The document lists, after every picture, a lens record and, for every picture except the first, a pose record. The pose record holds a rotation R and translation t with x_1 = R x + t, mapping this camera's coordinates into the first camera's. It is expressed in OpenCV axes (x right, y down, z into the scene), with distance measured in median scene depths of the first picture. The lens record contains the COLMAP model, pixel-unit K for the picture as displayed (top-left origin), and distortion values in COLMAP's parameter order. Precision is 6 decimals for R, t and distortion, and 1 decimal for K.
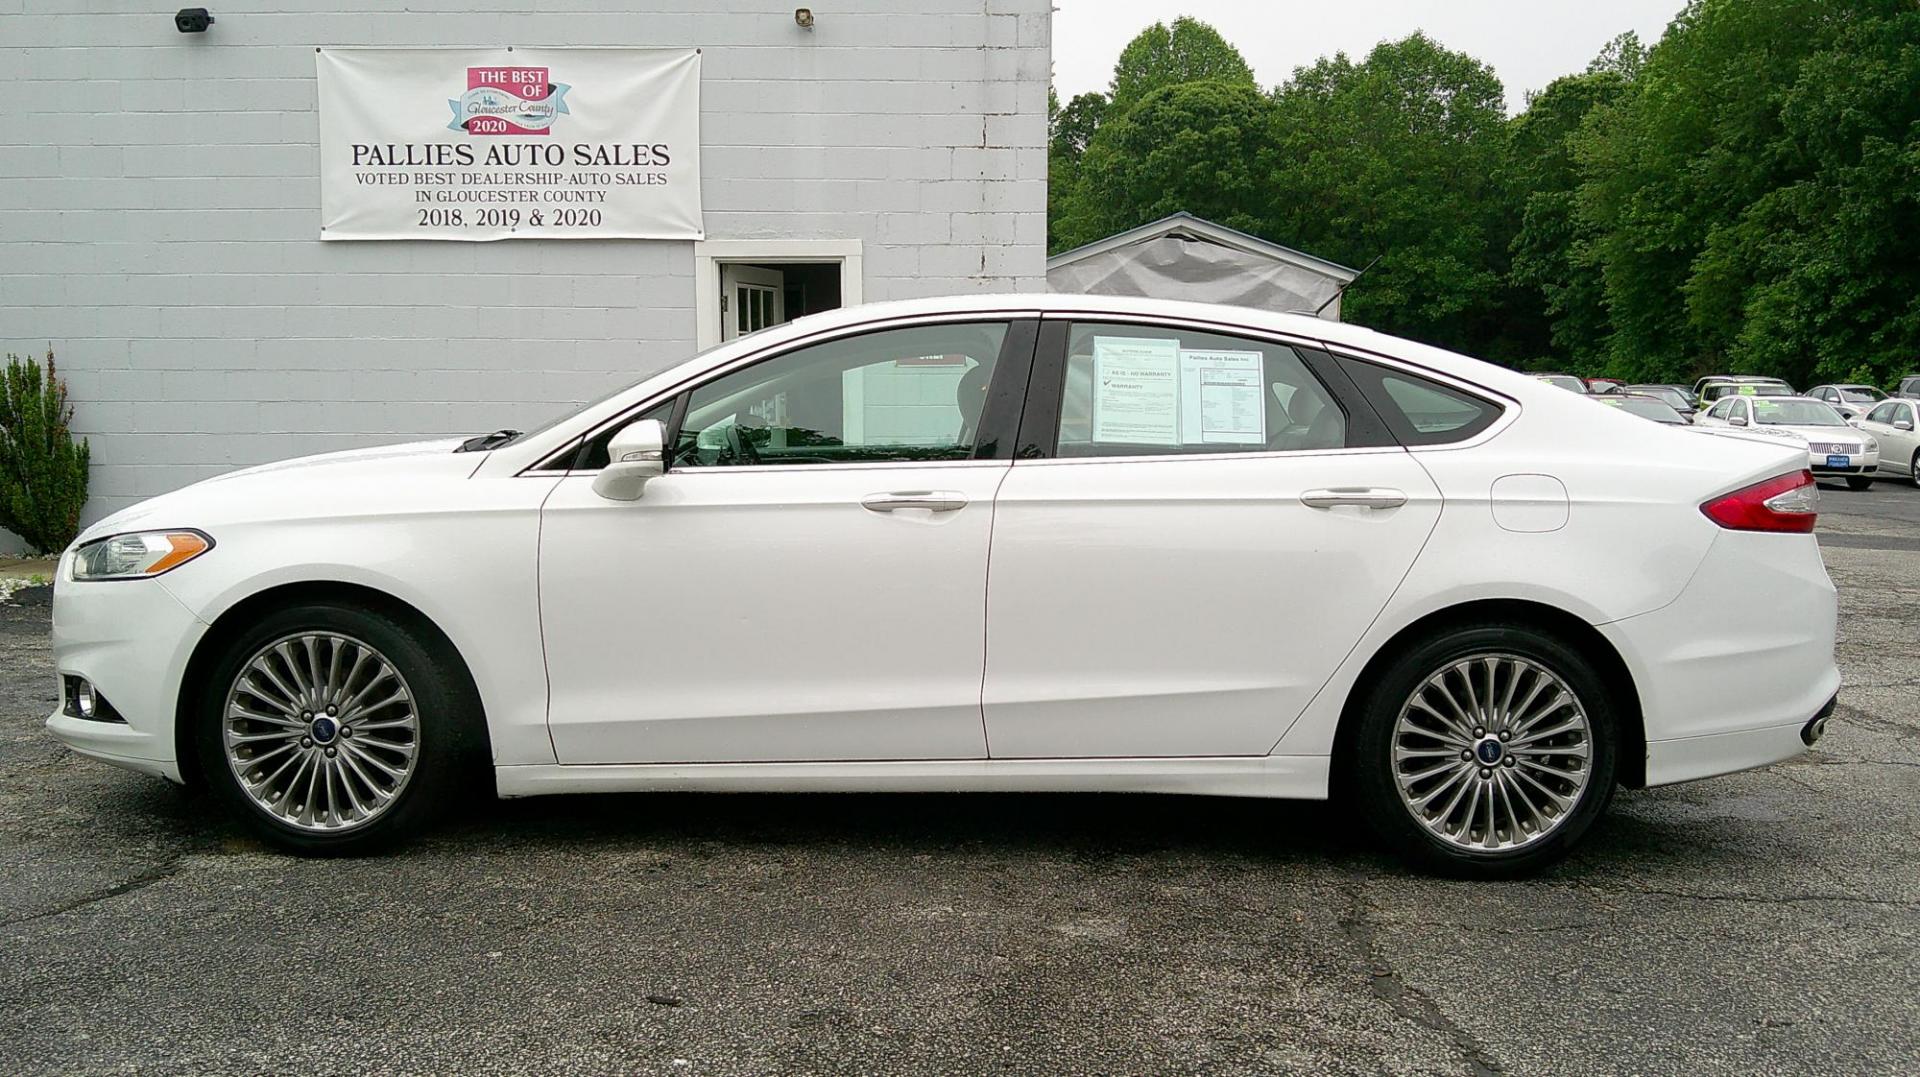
lens RADIAL K [[1761.5, 0, 950.3], [0, 1761.5, 549.4], [0, 0, 1]] dist [0.010698, 0.000000]
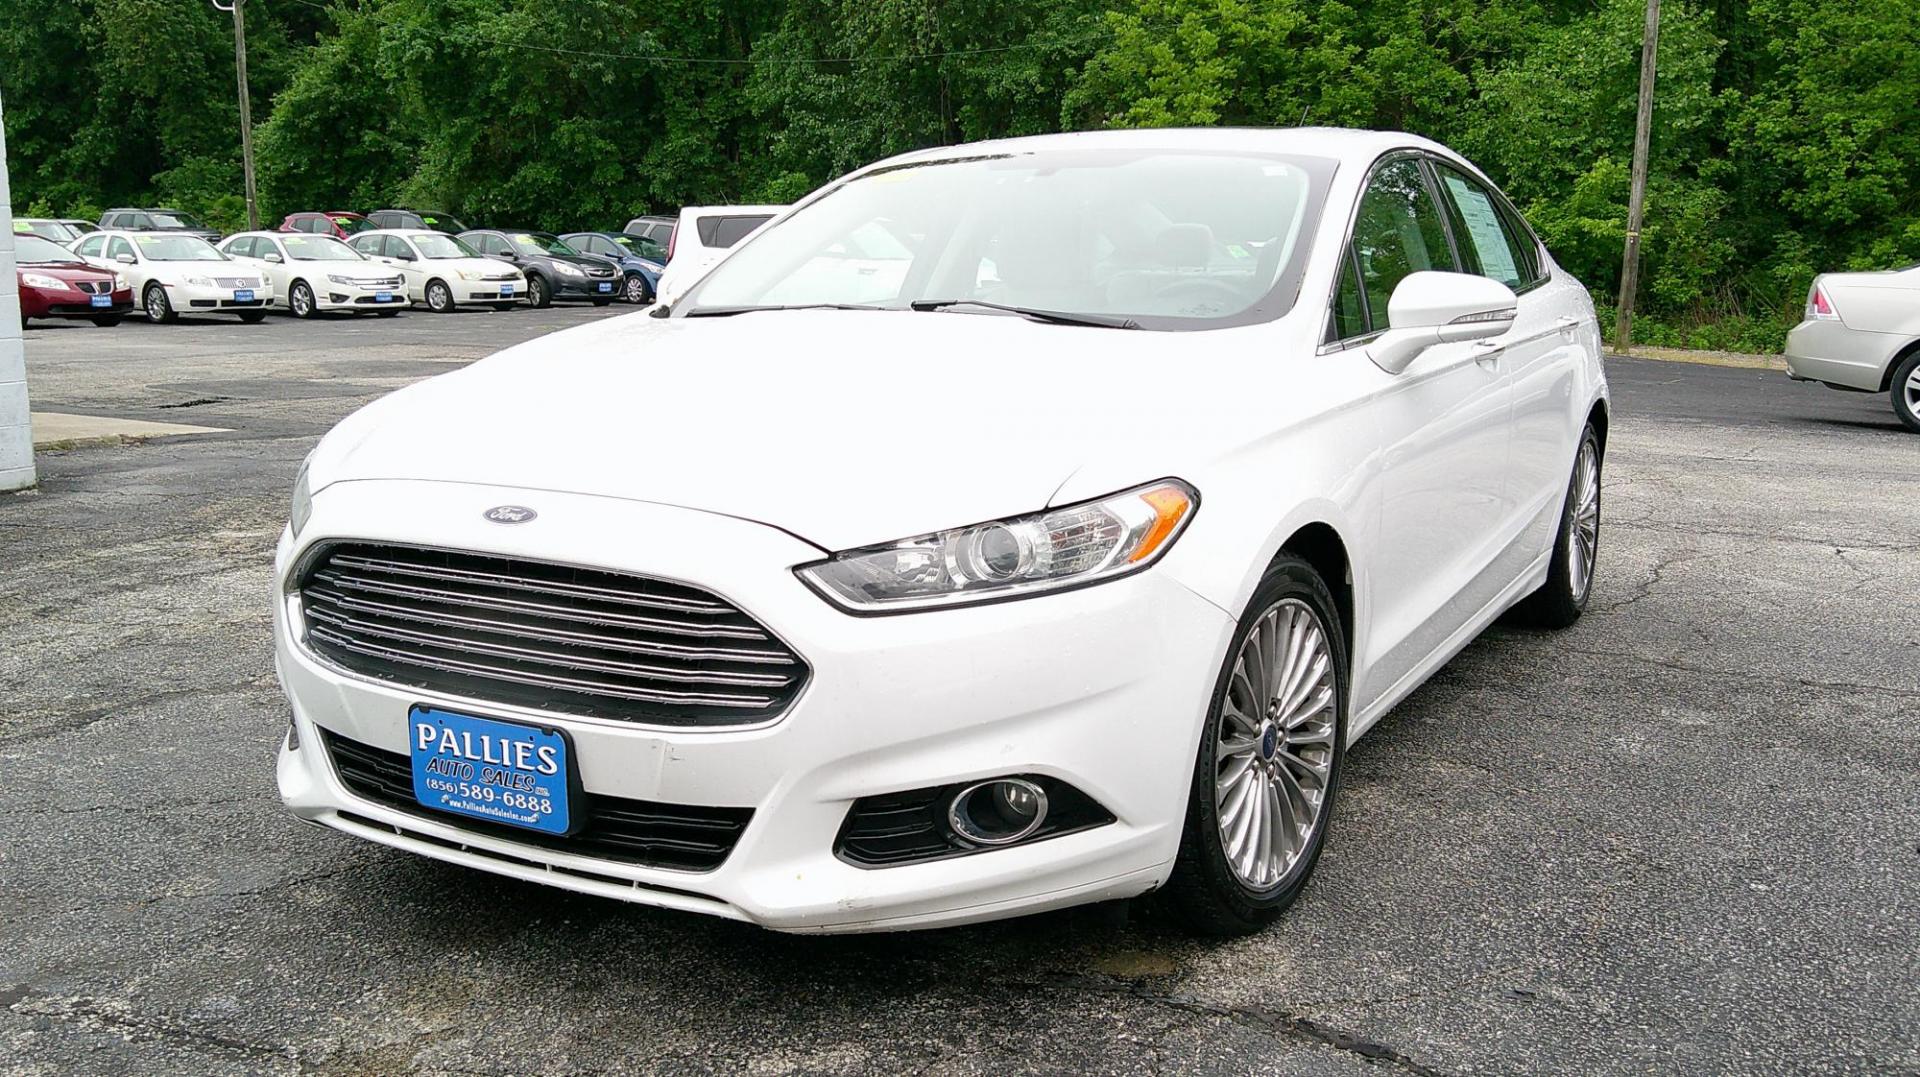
lens RADIAL K [[1761.5, 0, 962.2], [0, 1761.5, 526.1], [0, 0, 1]] dist [0.010698, 0.000000]
pose [[0.498238, -0.152958, 0.853442, -0.973223], [0.084424, 0.988197, 0.127822, -0.077822], [-0.862920, 0.008365, 0.505271, 0.741638]]
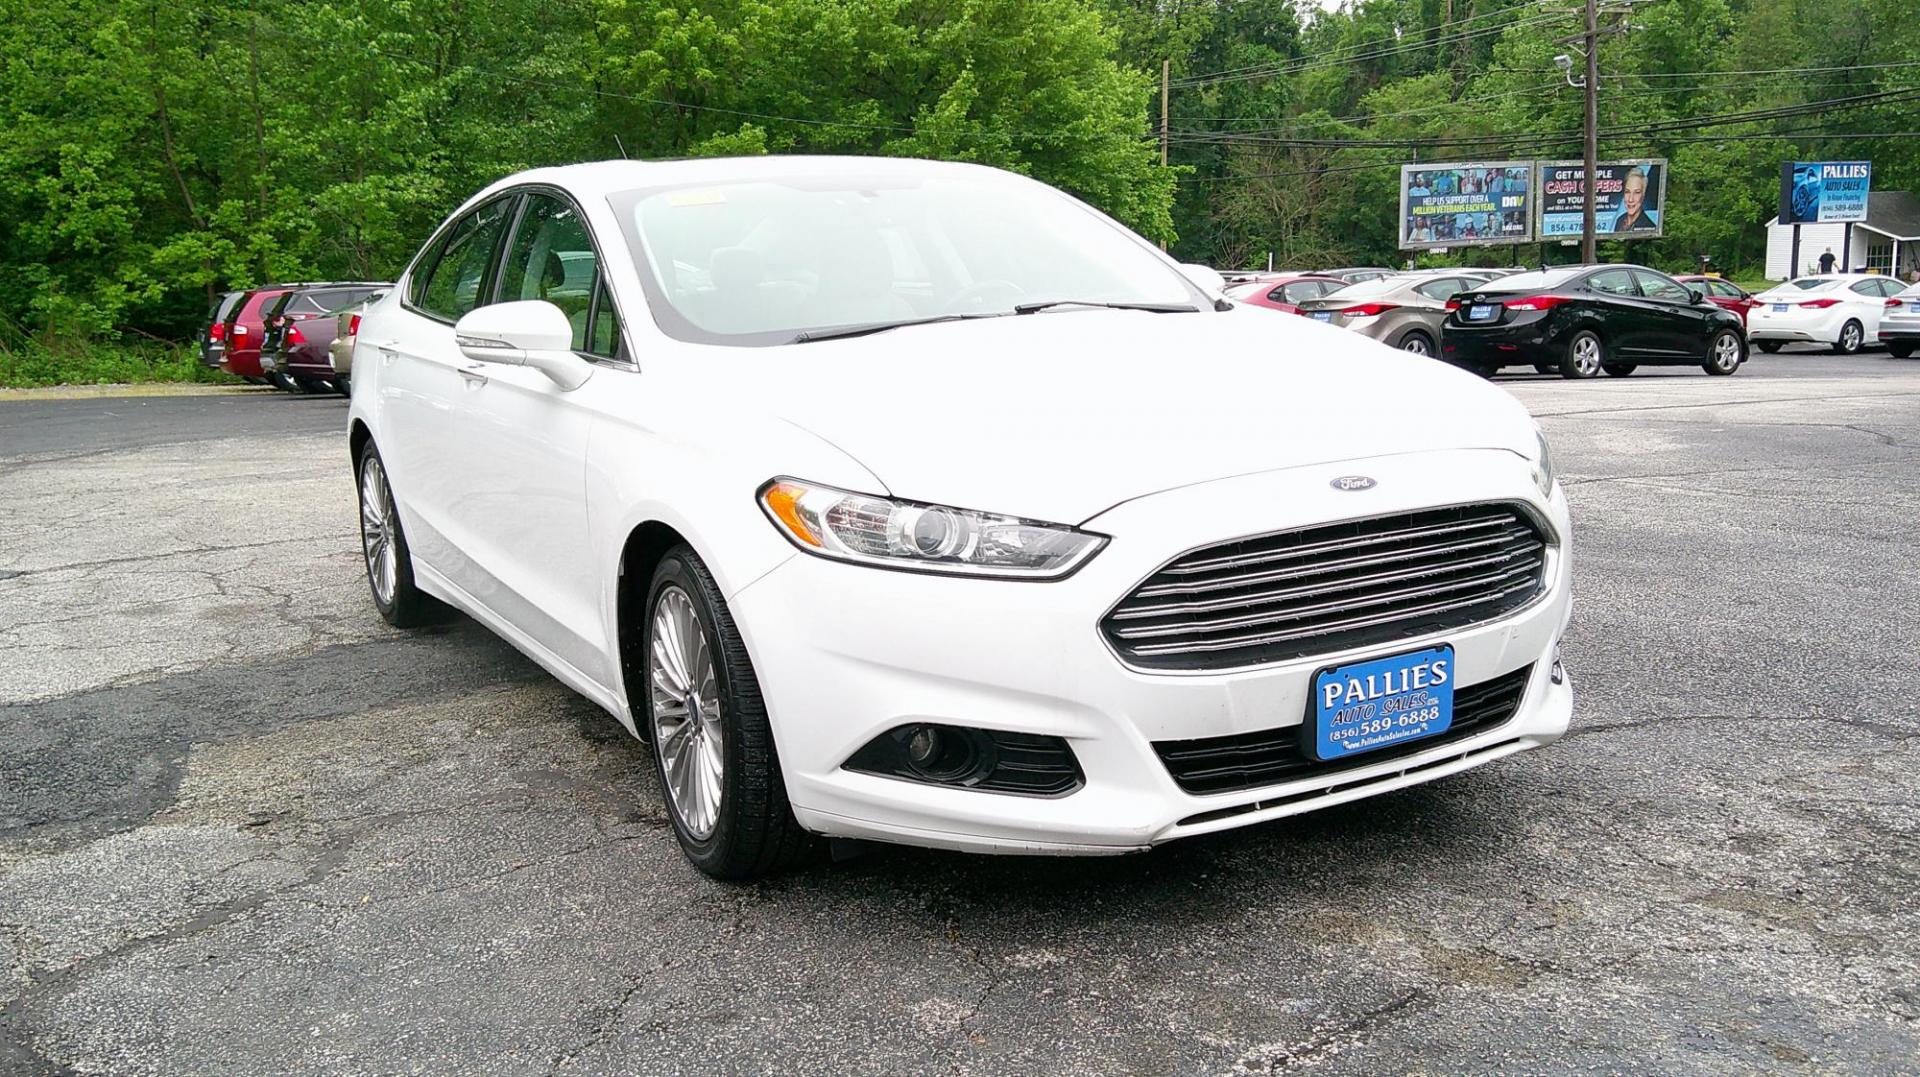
lens RADIAL K [[1761.5, 0, 918.5], [0, 1761.5, 519.2], [0, 0, 1]] dist [0.010698, 0.000000]
pose [[-0.461482, -0.138515, 0.876270, -1.066041], [0.120943, 0.968691, 0.216818, -0.173644], [-0.878867, 0.206037, -0.430281, 1.613474]]
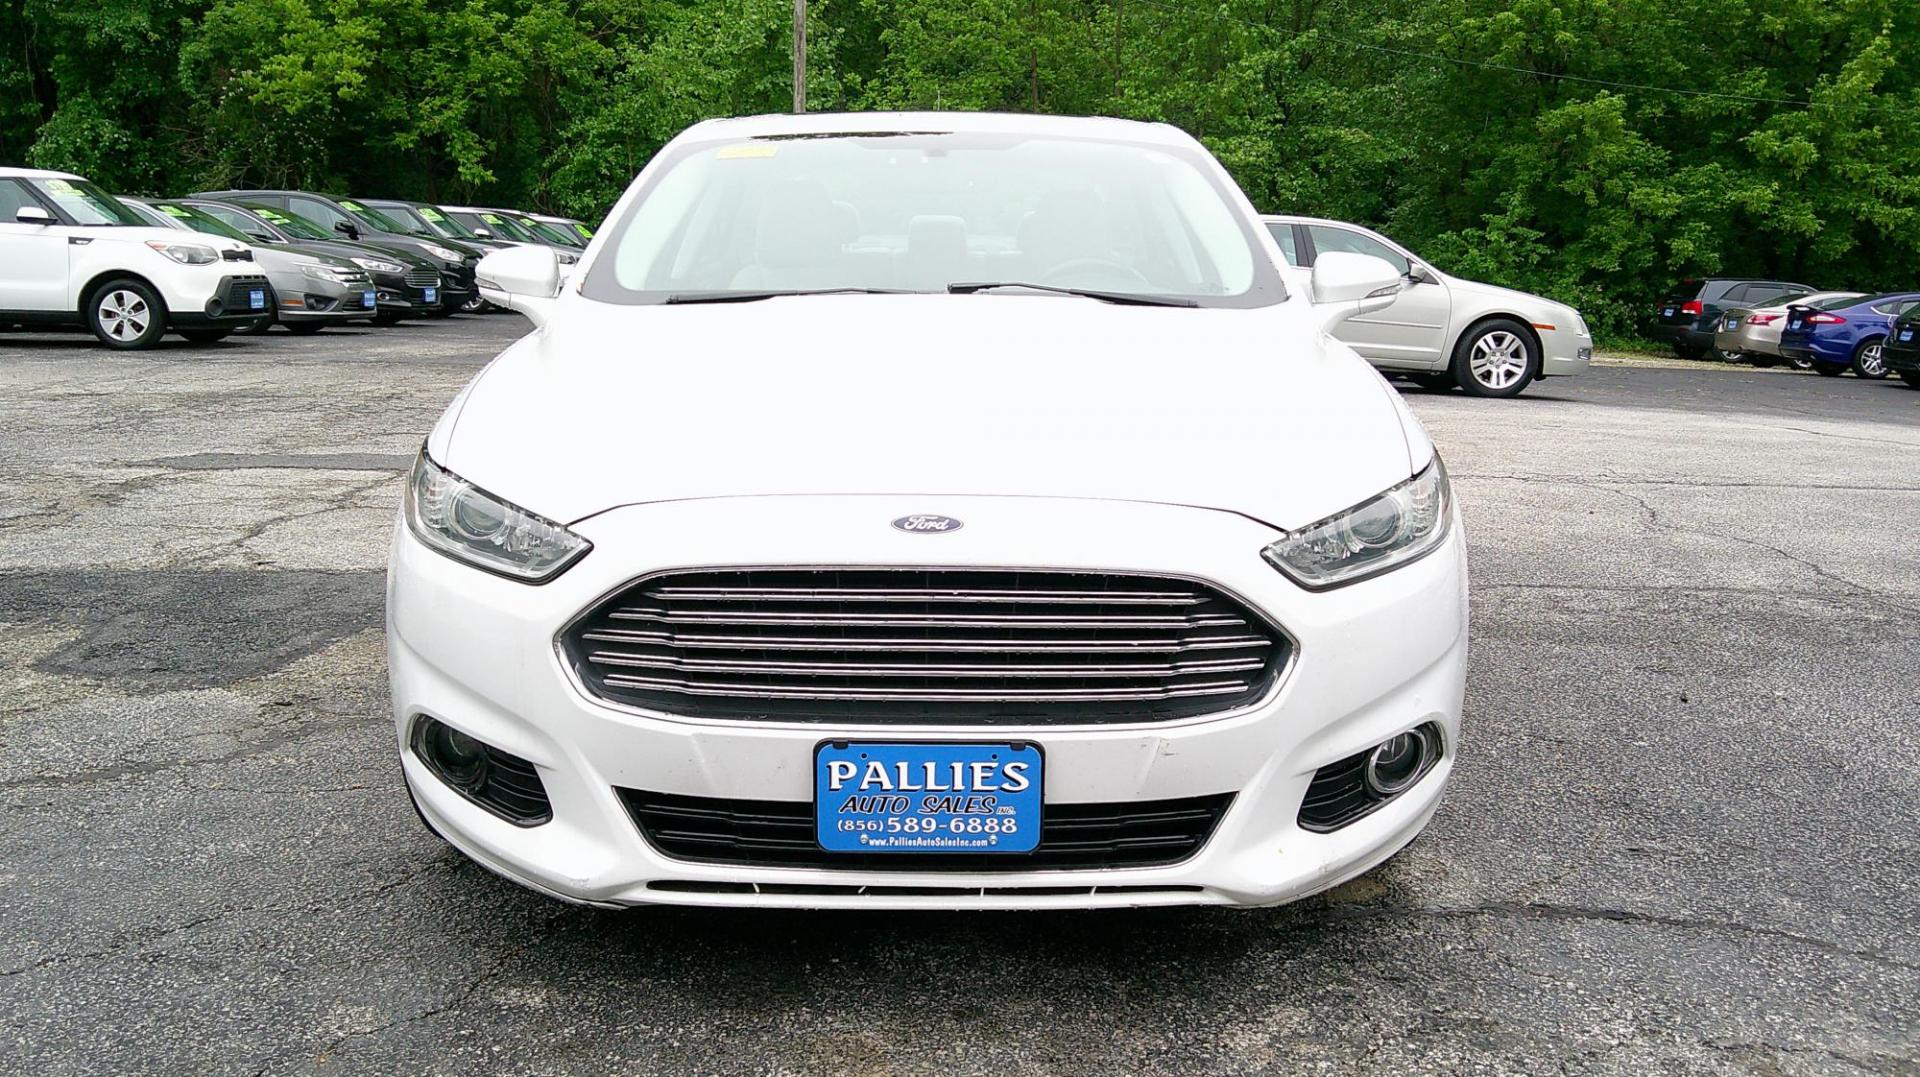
lens RADIAL K [[1761.5, 0, 954.1], [0, 1761.5, 536.6], [0, 0, 1]] dist [0.010698, 0.000000]
pose [[0.013581, -0.195117, 0.980686, -1.081772], [0.085426, 0.977417, 0.193283, -0.119899], [-0.996252, 0.081151, 0.029942, 1.145542]]
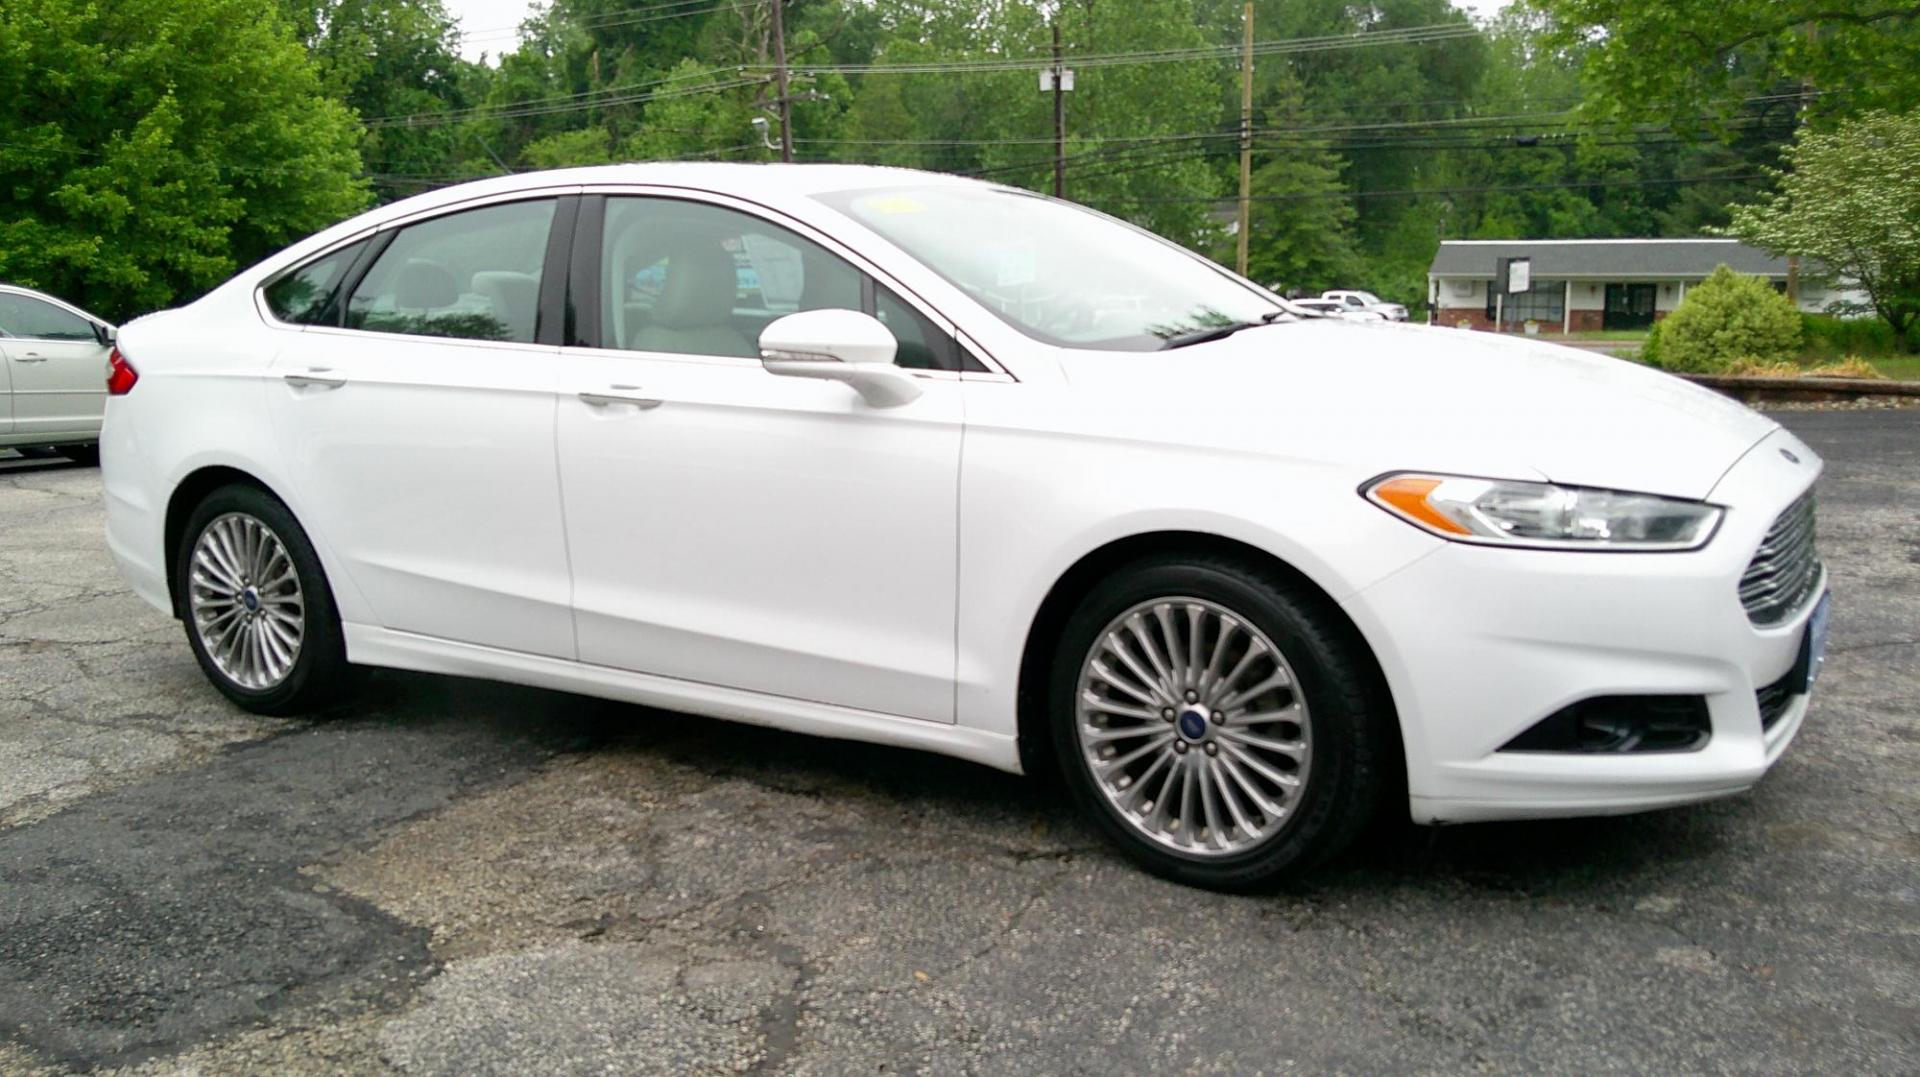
lens RADIAL K [[1761.5, 0, 910.9], [0, 1761.5, 525.7], [0, 0, 1]] dist [0.010698, 0.000000]
pose [[-0.823952, -0.080165, 0.560961, -0.665284], [0.069129, 0.968329, 0.239918, -0.206615], [-0.562427, 0.236459, -0.792315, 2.029134]]
